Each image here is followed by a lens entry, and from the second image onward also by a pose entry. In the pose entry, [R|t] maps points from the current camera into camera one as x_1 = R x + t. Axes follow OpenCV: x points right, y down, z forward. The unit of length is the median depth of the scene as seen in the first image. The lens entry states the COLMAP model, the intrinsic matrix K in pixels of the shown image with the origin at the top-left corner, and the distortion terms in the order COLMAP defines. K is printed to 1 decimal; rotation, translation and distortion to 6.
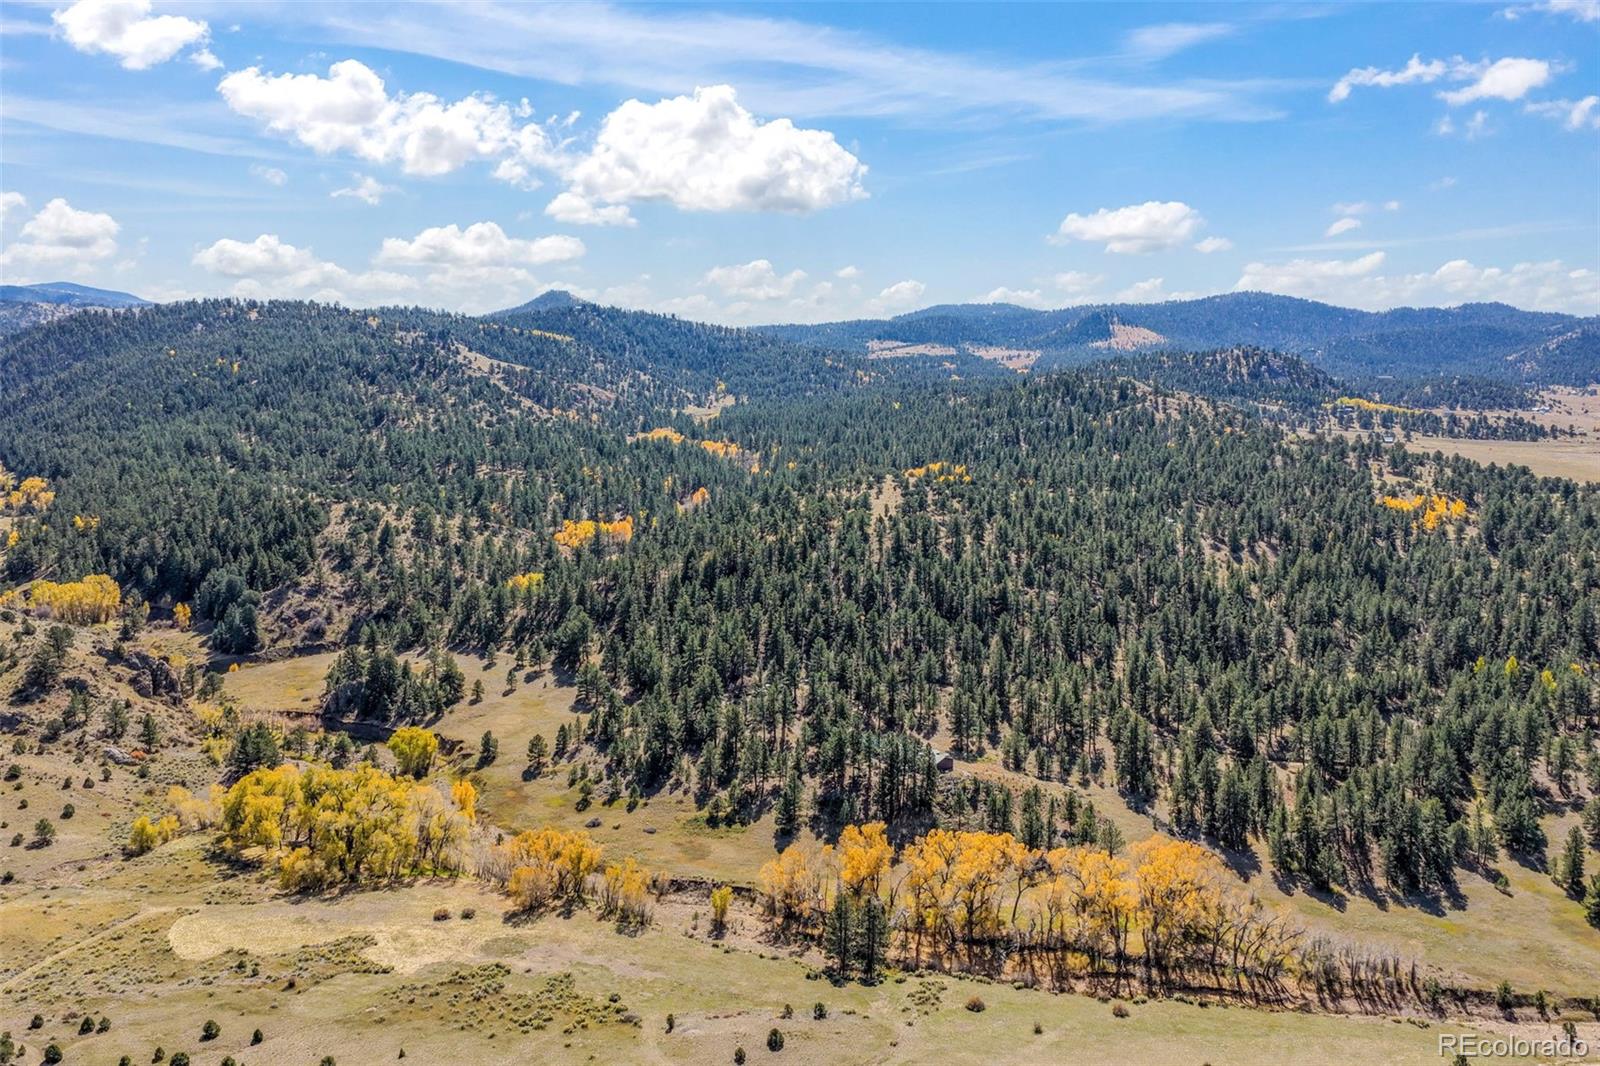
lens RADIAL K [[1329.2, 0, 800.0], [0, 1329.2, 533.0], [0, 0, 1]] dist [0.001390, 0.021227]
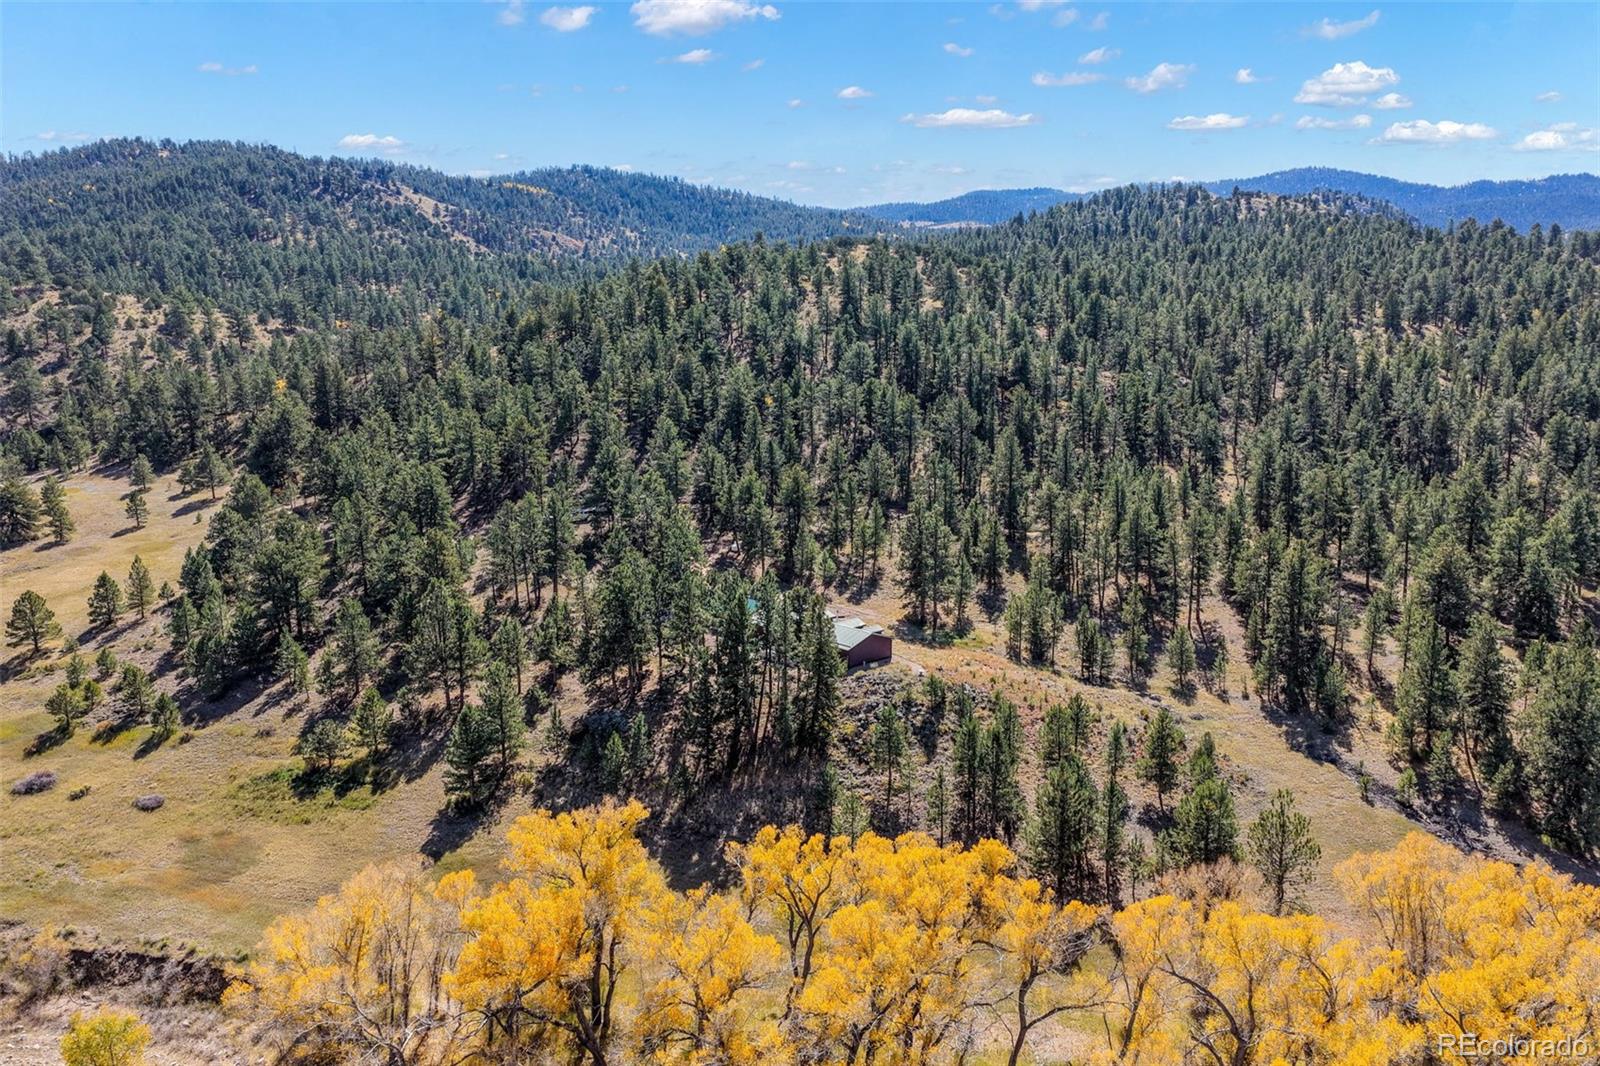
lens RADIAL K [[1329.2, 0, 800.0], [0, 1329.2, 533.0], [0, 0, 1]] dist [0.001390, 0.021227]
pose [[0.999526, -0.003931, -0.030522, 0.093345], [0.005947, 0.997786, 0.066233, 0.099657], [0.030194, -0.066384, 0.997337, 0.527321]]
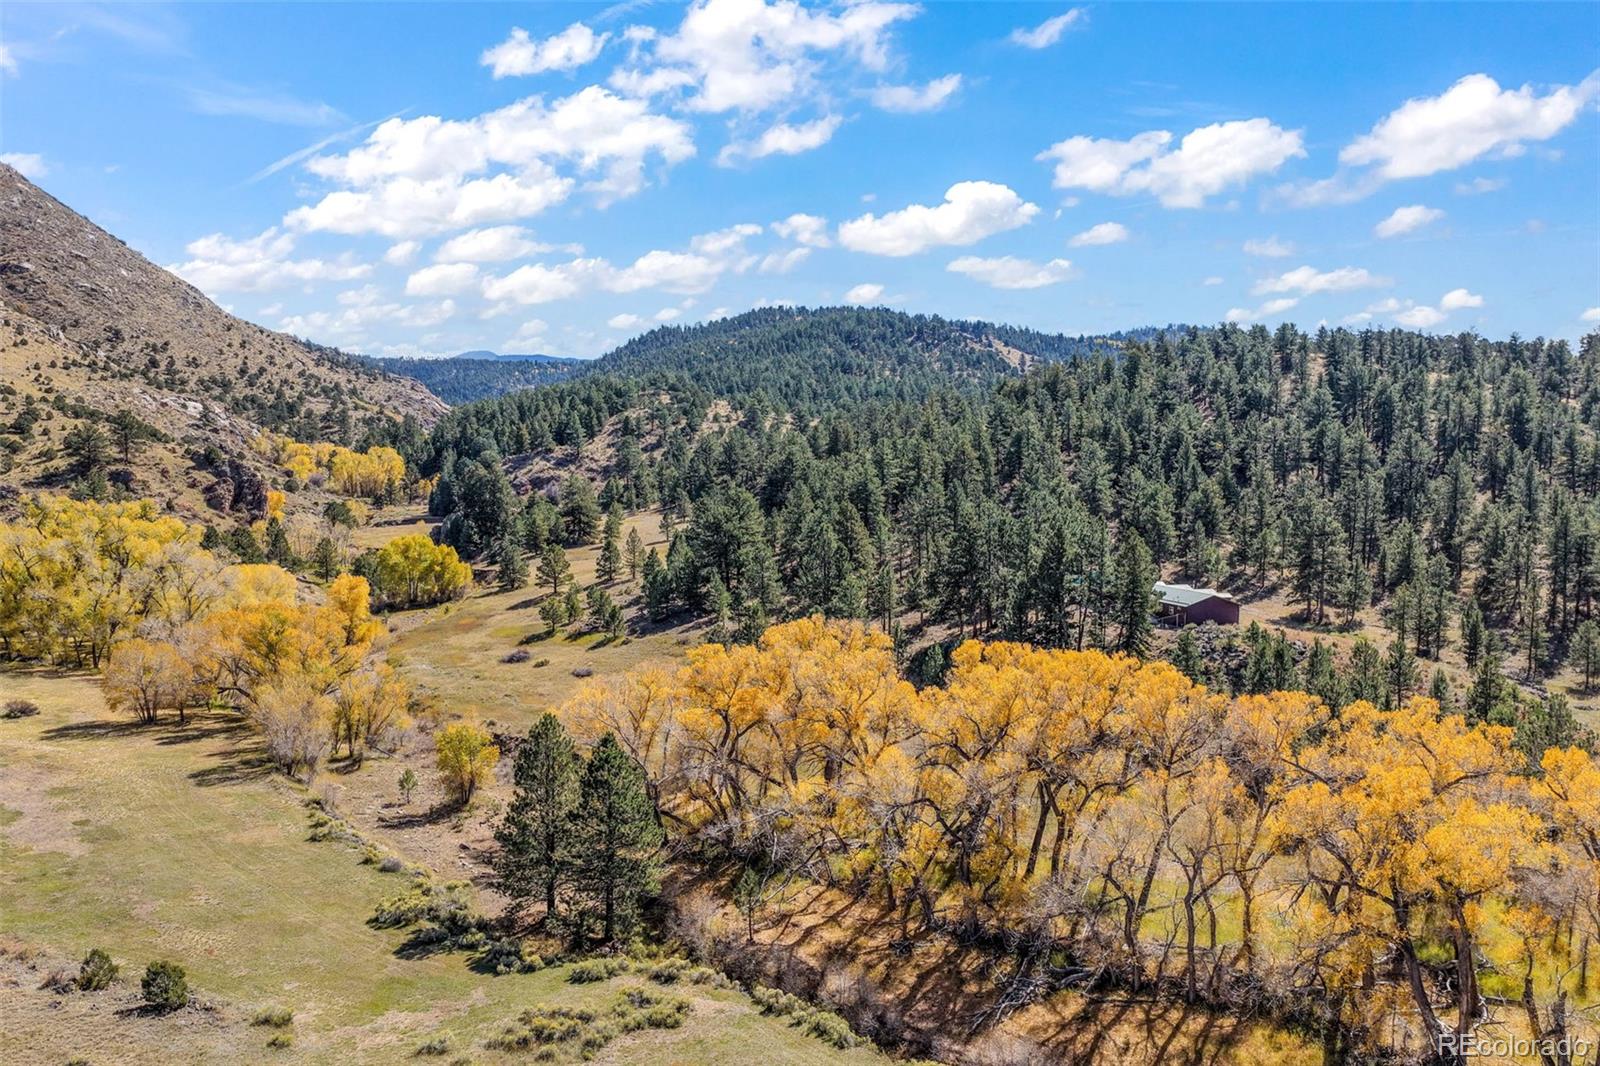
lens RADIAL K [[1329.2, 0, 800.0], [0, 1329.2, 533.0], [0, 0, 1]] dist [0.001390, 0.021227]
pose [[0.889157, 0.029699, -0.456638, 0.178768], [-0.058430, 0.997092, -0.048924, 0.167960], [0.453857, 0.070182, 0.888307, 0.505390]]
